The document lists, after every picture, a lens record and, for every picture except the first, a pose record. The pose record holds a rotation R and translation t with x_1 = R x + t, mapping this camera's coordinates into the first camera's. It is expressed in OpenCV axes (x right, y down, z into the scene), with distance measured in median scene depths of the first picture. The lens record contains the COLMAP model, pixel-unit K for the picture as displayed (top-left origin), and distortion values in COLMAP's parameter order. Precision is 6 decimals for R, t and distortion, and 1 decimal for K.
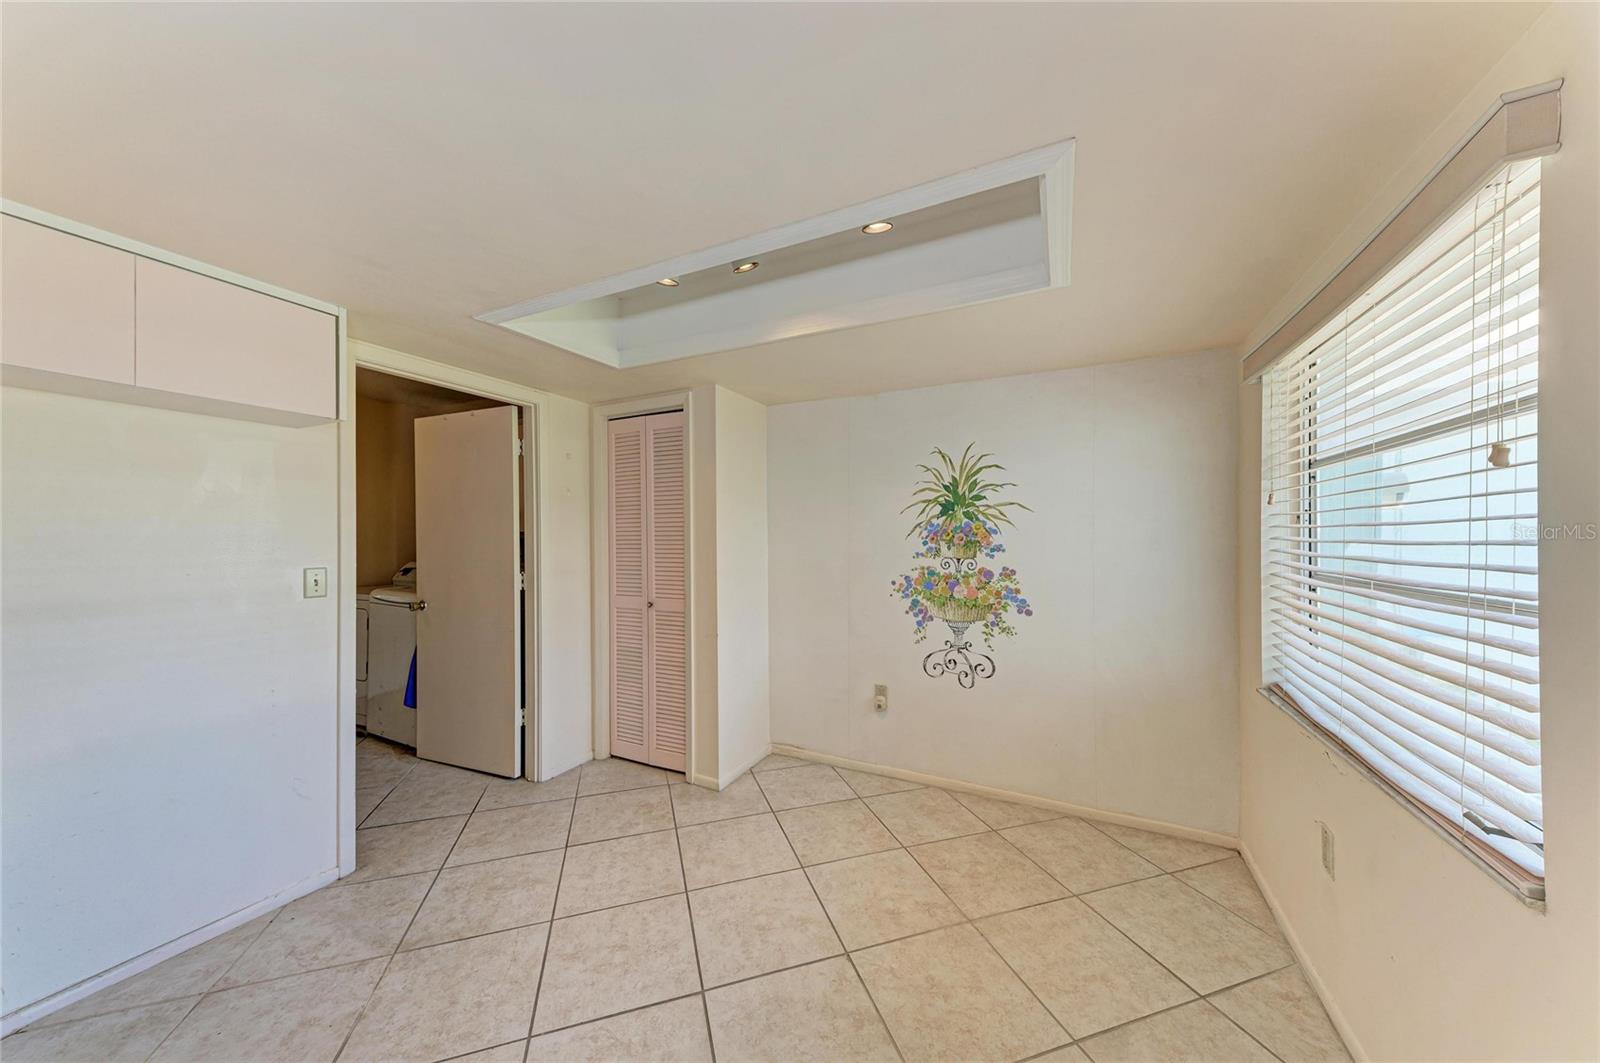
lens RADIAL K [[535.8, 0, 793.3], [0, 535.8, 529.9], [0, 0, 1]] dist [0.021865, -0.003724]
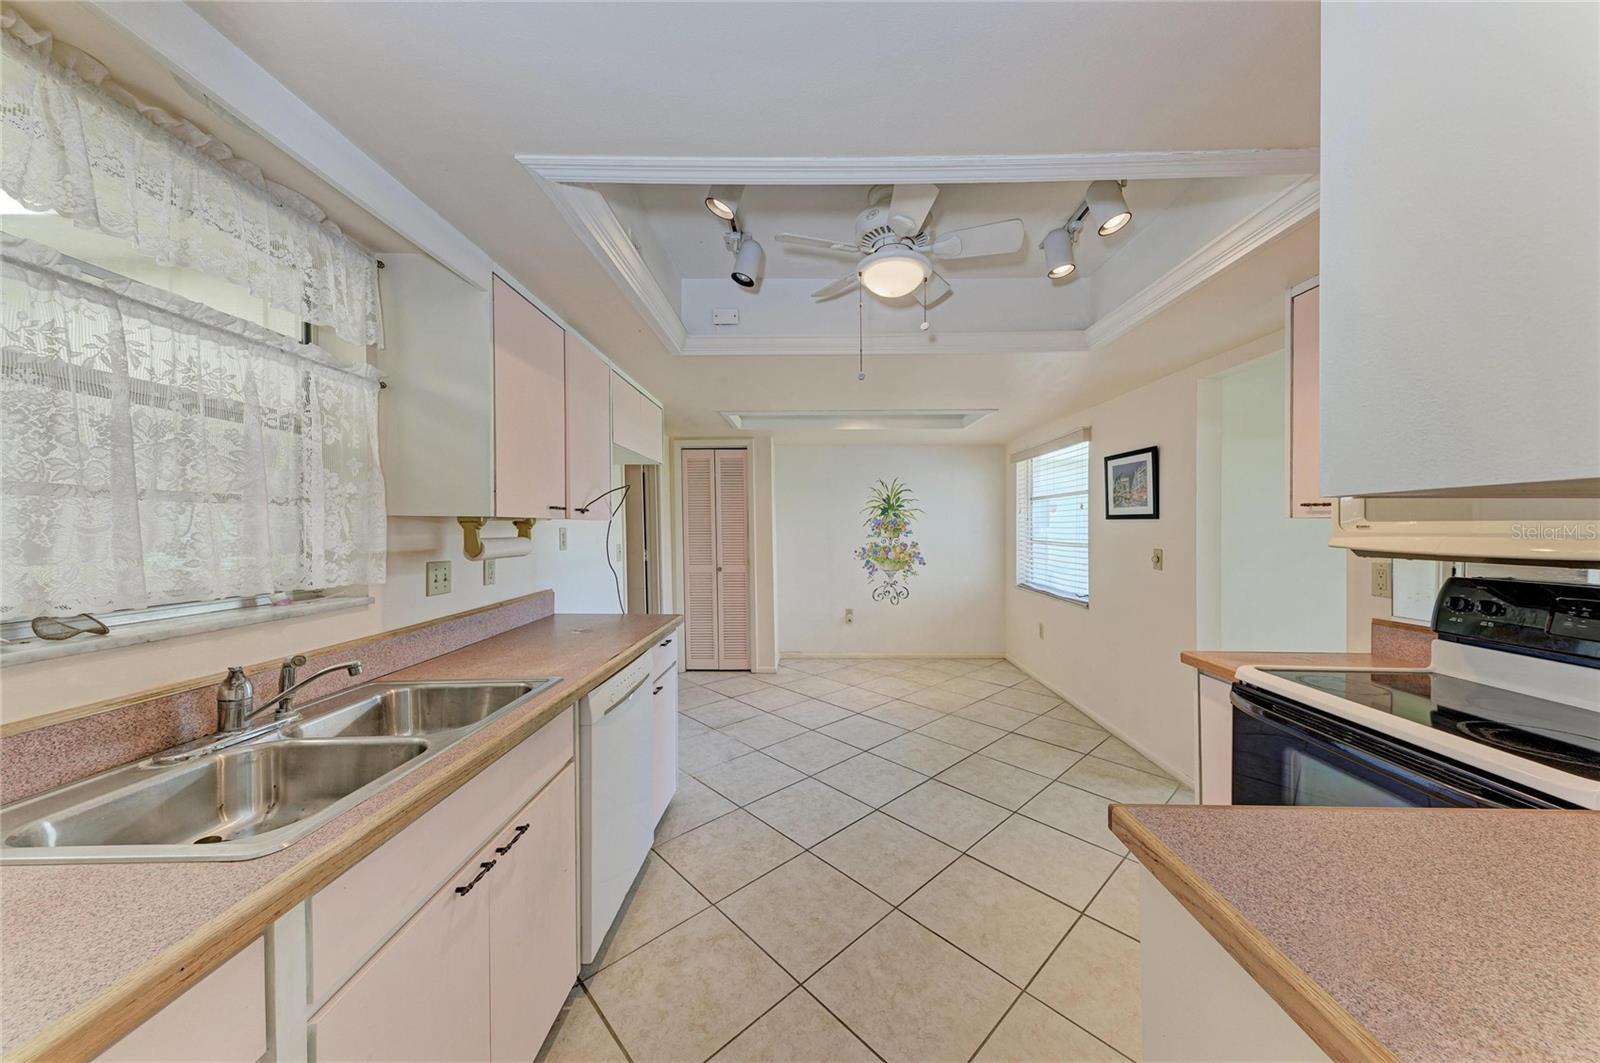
lens RADIAL K [[535.8, 0, 808.3], [0, 535.8, 521.1], [0, 0, 1]] dist [0.021865, -0.003724]
pose [[0.899317, 0.002132, 0.437292, -0.810713], [-0.002704, 0.999996, 0.000684, -0.006180], [-0.437289, -0.001797, 0.899319, -0.604760]]
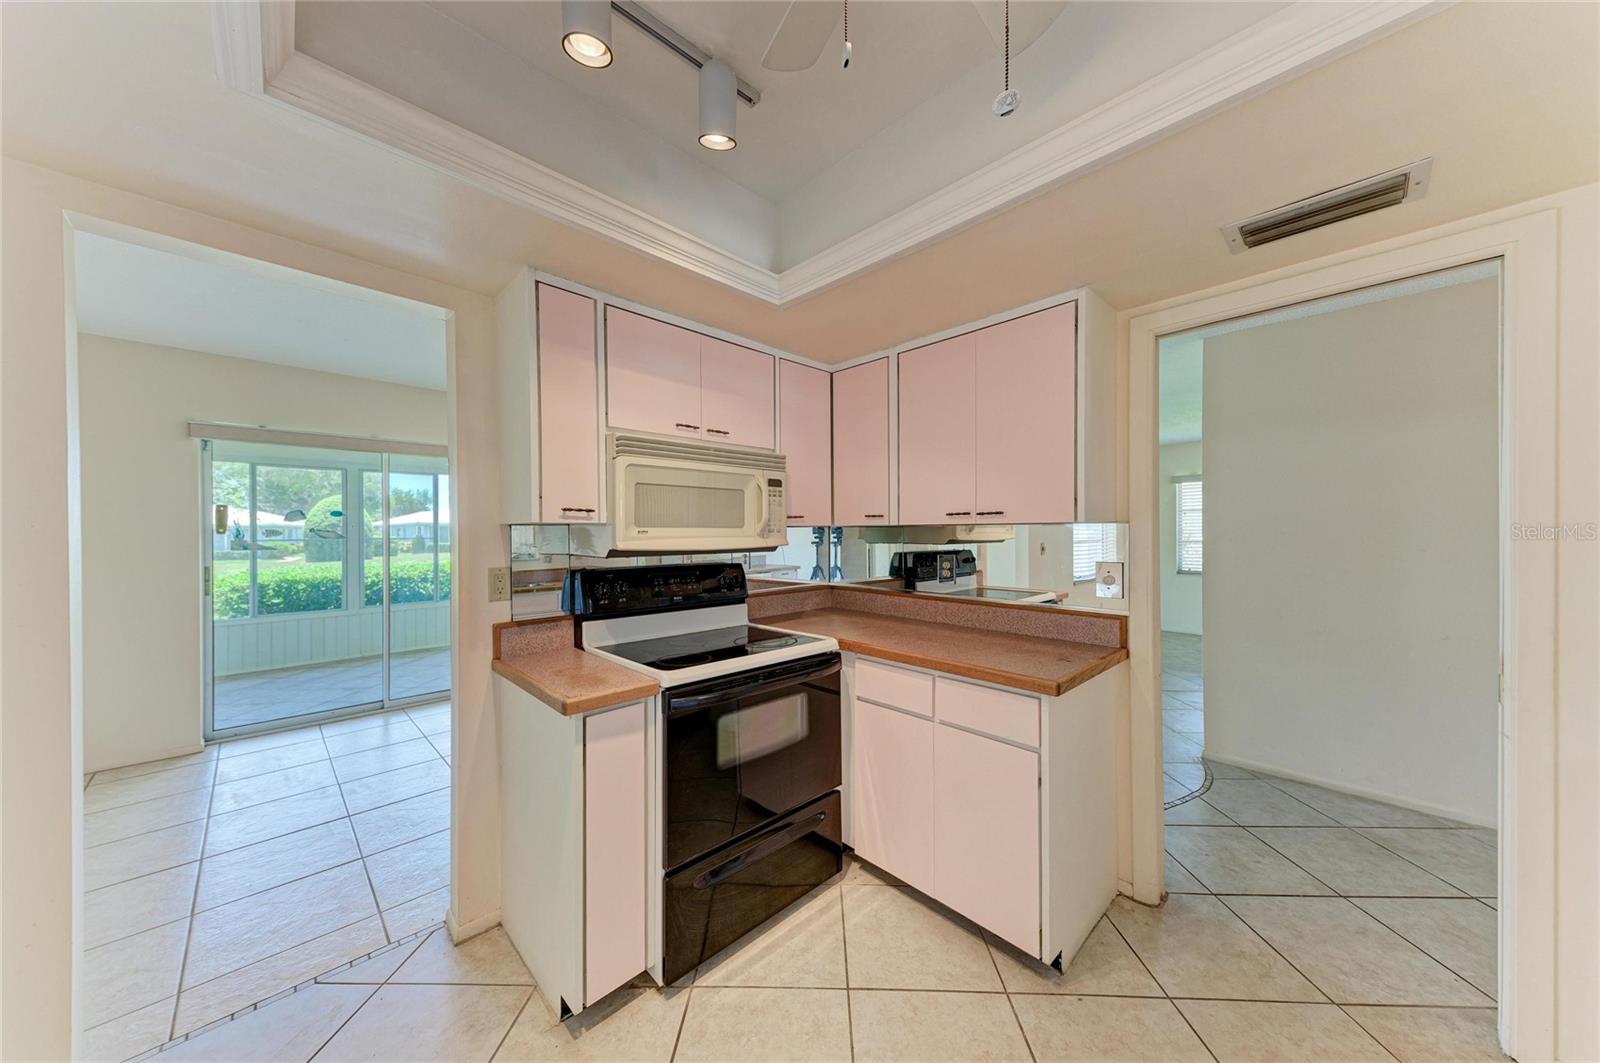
lens RADIAL K [[535.8, 0, 794.7], [0, 535.8, 534.0], [0, 0, 1]] dist [0.021865, -0.003724]
pose [[-0.943775, 0.000721, 0.330589, -0.450724], [-0.001248, 0.999983, -0.005743, 0.003328], [-0.330587, -0.005833, -0.943758, 0.197128]]
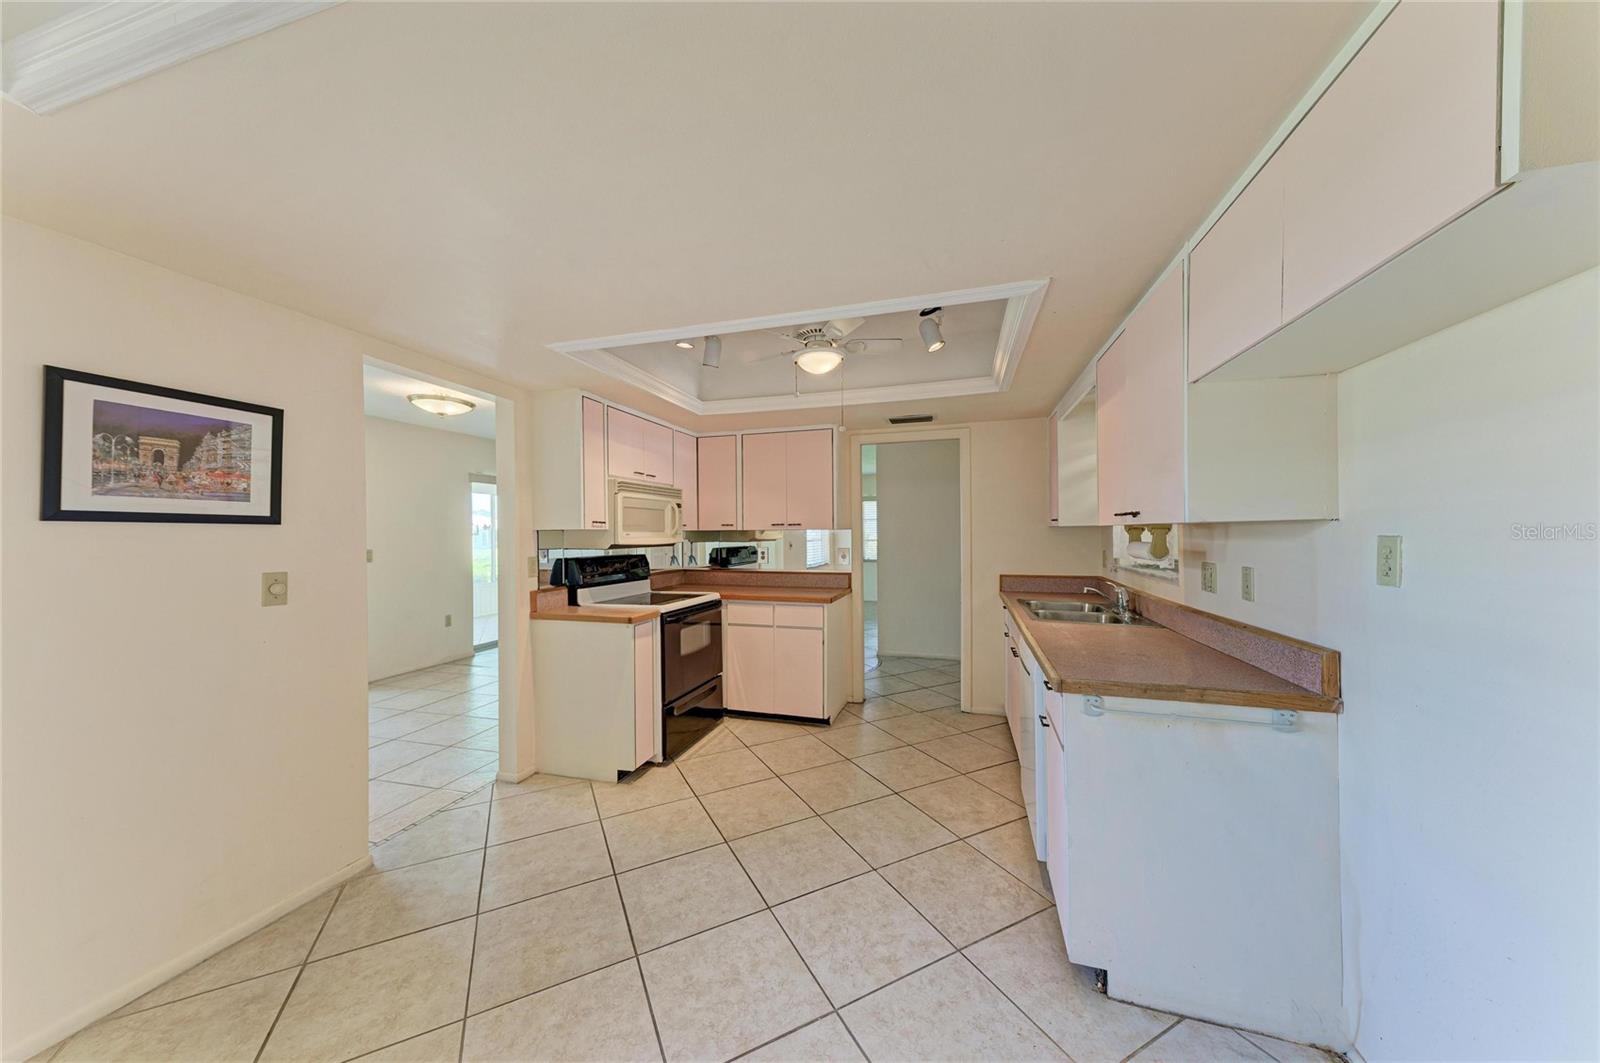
lens RADIAL K [[535.8, 0, 801.5], [0, 535.8, 535.6], [0, 0, 1]] dist [0.021865, -0.003724]
pose [[-0.985340, 0.005425, -0.170519, -0.236315], [0.006645, 0.999956, -0.006584, 0.009717], [0.170475, -0.007621, -0.985332, 0.844721]]
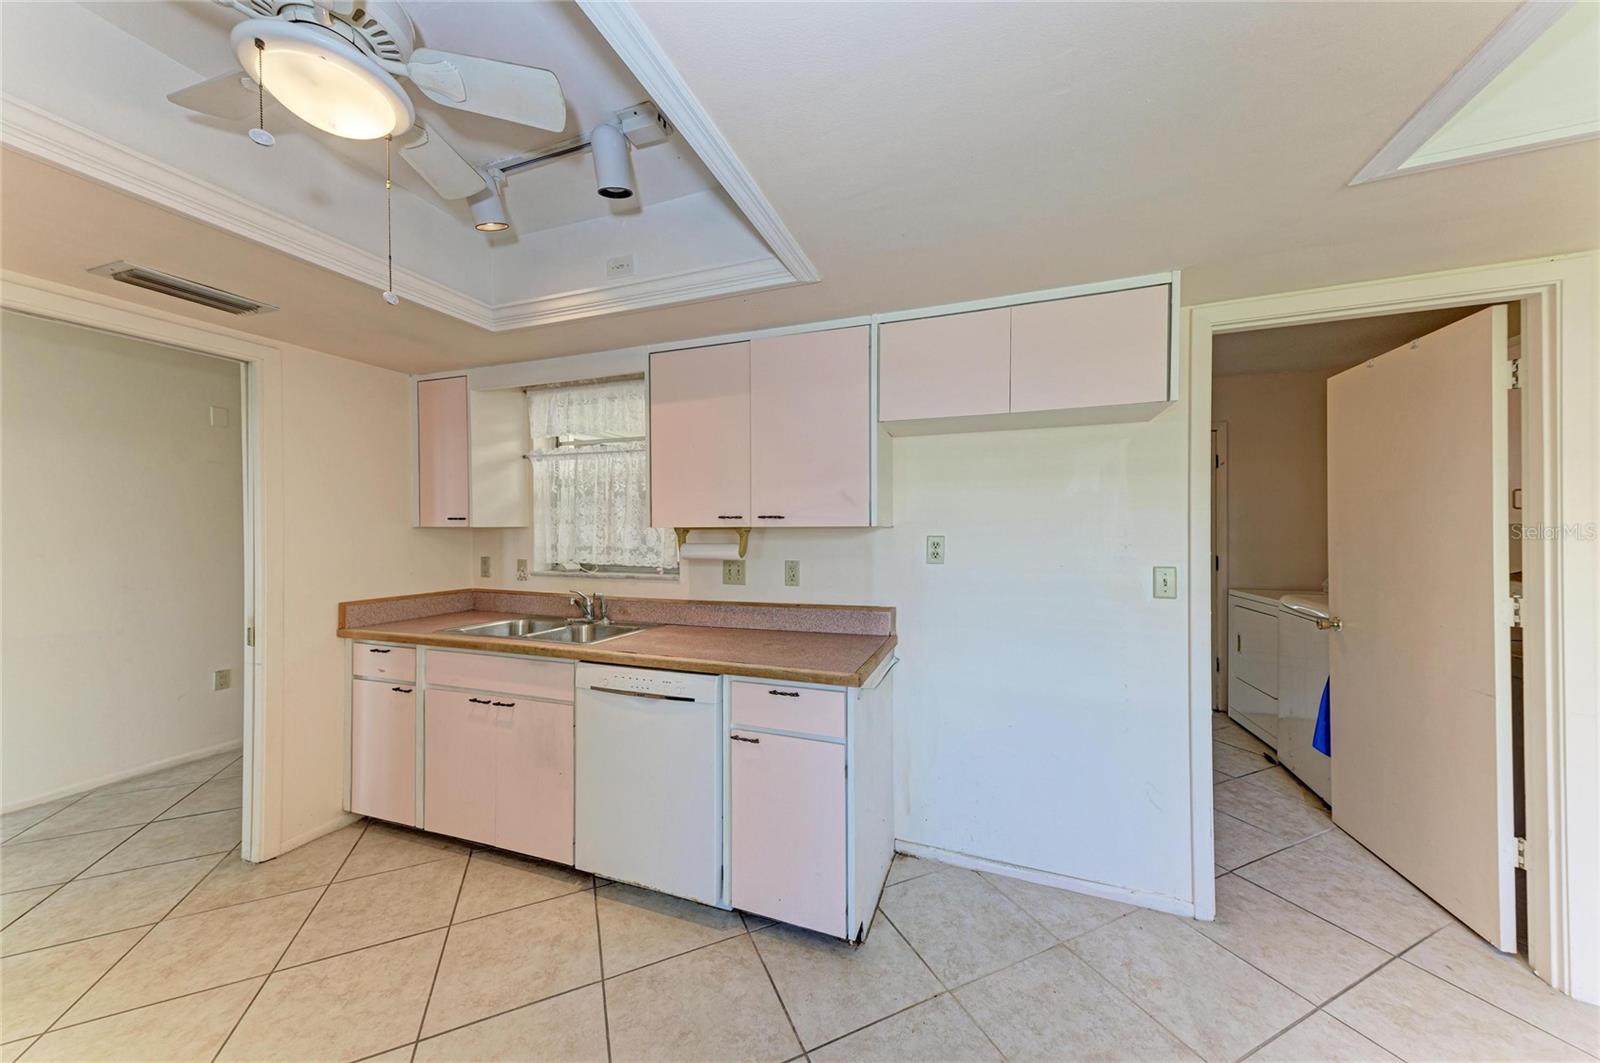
lens RADIAL K [[535.8, 0, 805.0], [0, 535.8, 535.3], [0, 0, 1]] dist [0.021865, -0.003724]
pose [[0.117463, 0.004566, -0.993067, -0.021104], [0.014355, 0.999877, 0.006296, 0.001188], [0.992974, -0.014995, 0.117383, 0.210374]]
